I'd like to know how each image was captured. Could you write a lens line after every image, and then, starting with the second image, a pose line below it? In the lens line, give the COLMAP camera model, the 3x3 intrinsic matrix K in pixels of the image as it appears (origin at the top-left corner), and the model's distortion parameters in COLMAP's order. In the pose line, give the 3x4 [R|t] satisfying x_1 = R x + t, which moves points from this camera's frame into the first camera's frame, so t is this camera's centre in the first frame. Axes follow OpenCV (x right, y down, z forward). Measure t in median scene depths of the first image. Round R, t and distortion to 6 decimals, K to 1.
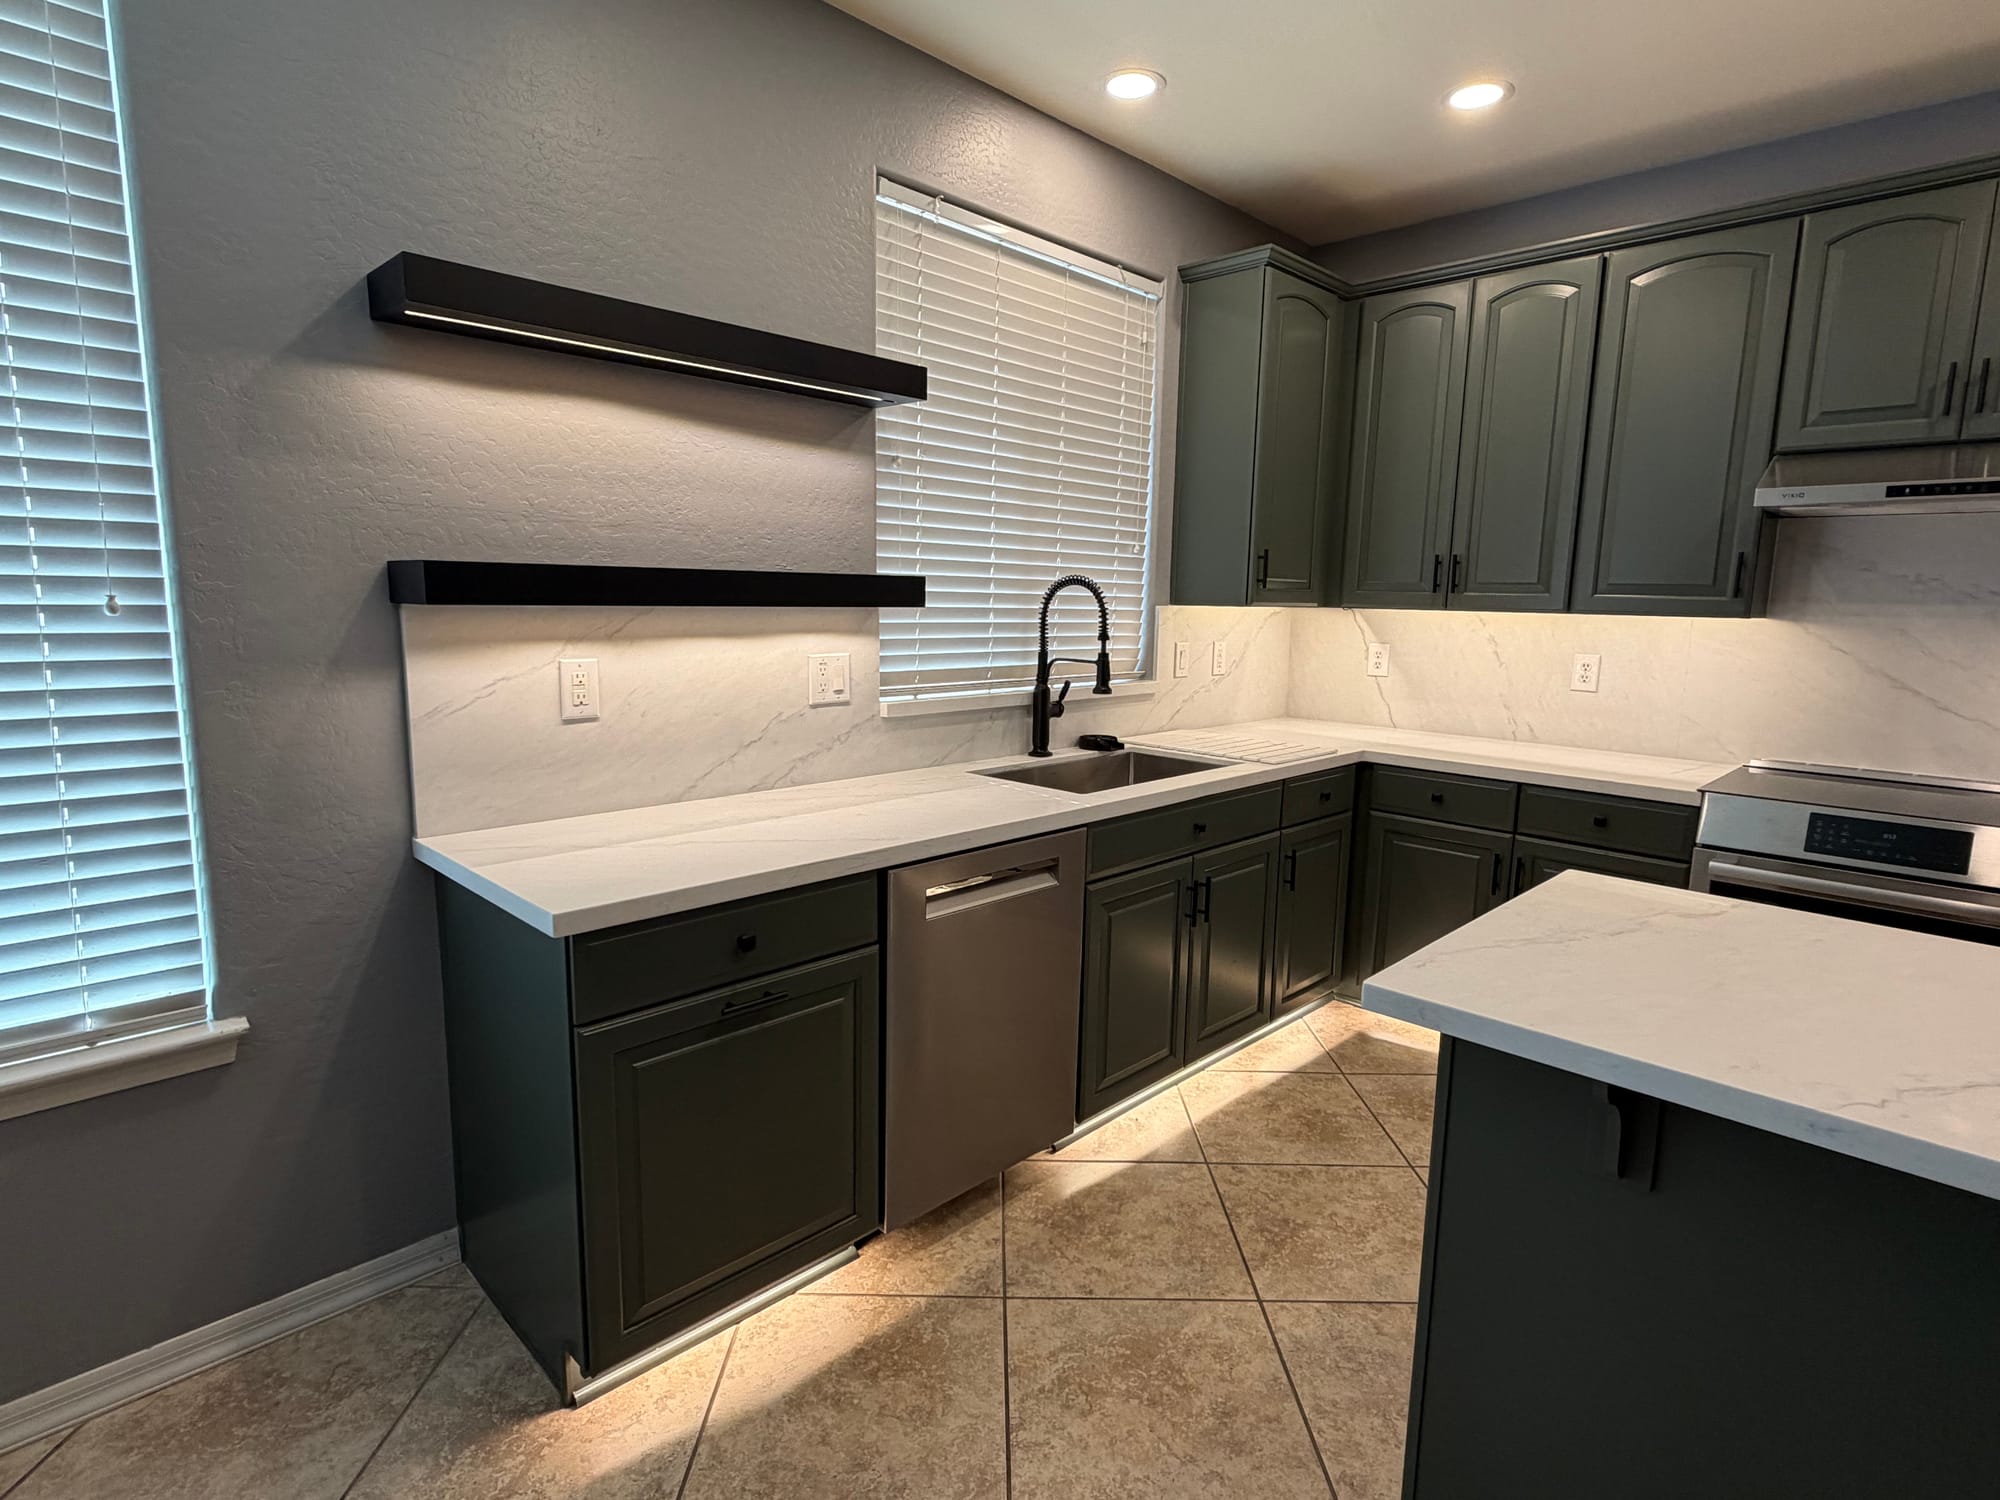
lens RADIAL K [[1054.0, 0, 992.4], [0, 1054.0, 751.9], [0, 0, 1]] dist [0.001598, -0.000587]
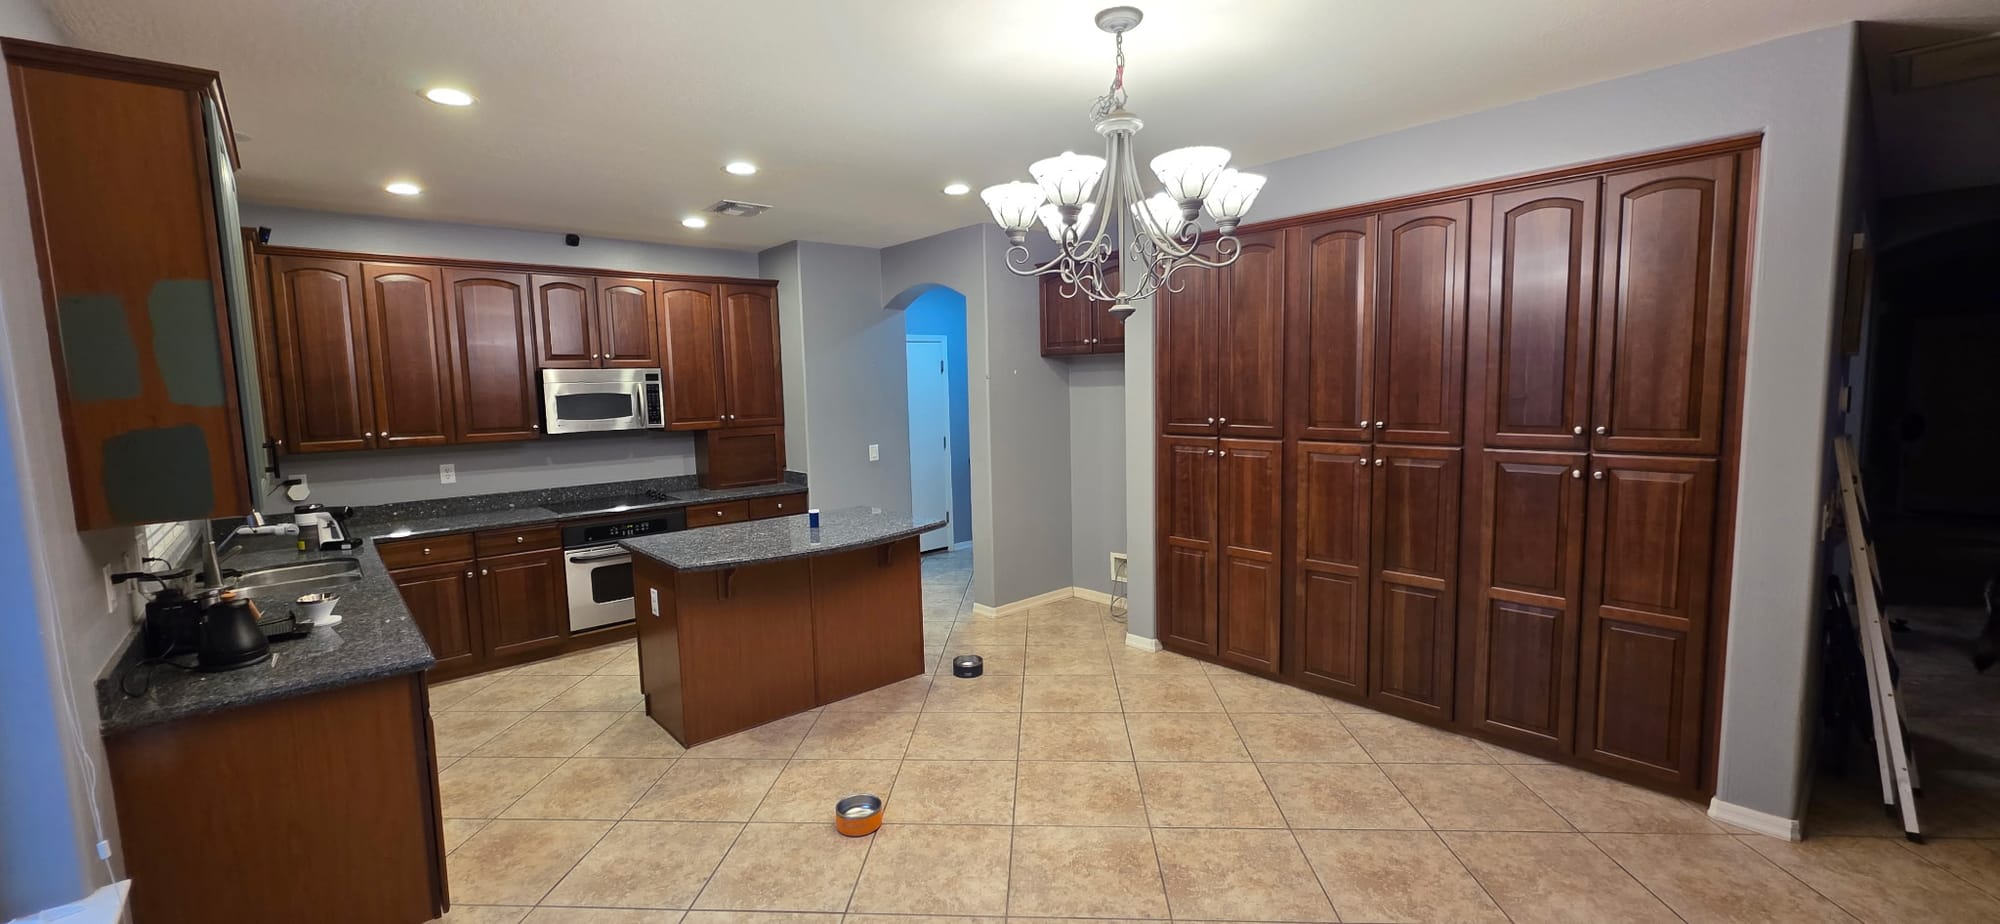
lens RADIAL K [[796.4, 0, 995.2], [0, 796.4, 463.8], [0, 0, 1]] dist [0.001453, 0.000211]
pose [[0.068675, -0.124896, 0.989790, -0.969285], [0.176580, 0.977990, 0.111155, -0.097396], [-0.981888, 0.167143, 0.089217, -0.121744]]
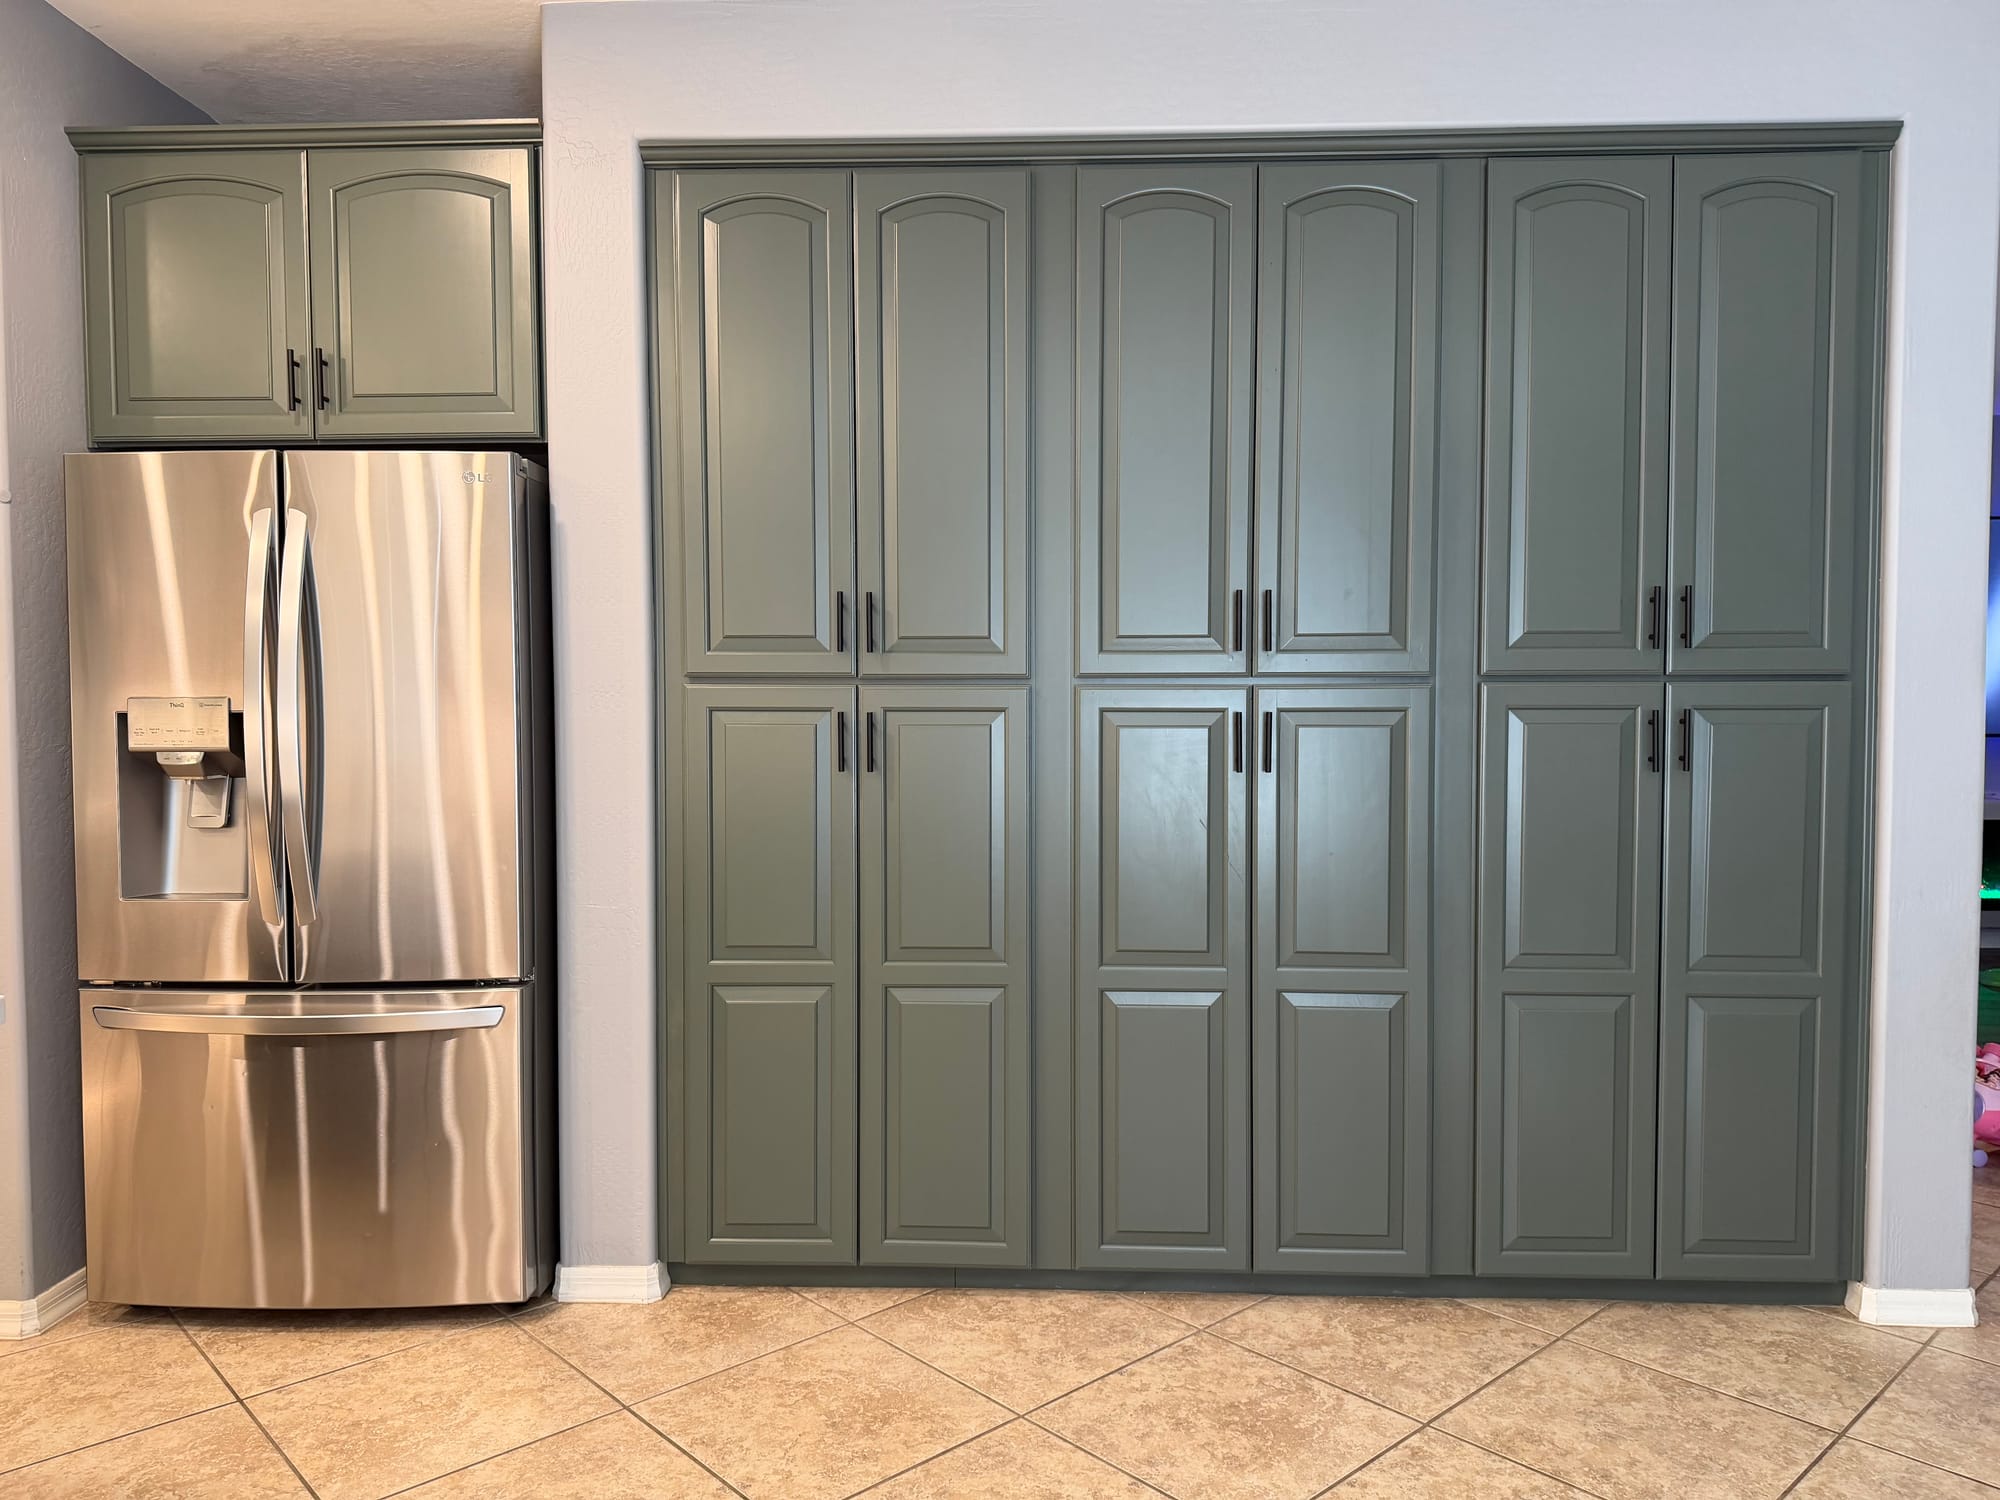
lens RADIAL K [[1400.6, 0, 1000.0], [0, 1400.6, 750.0], [0, 0, 1]] dist [0.000923, 0.000411]
pose [[-0.675490, -0.047626, 0.735829, -0.255350], [0.096193, 0.983692, 0.151974, -0.003122], [-0.731067, 0.173439, -0.659894, 0.200742]]
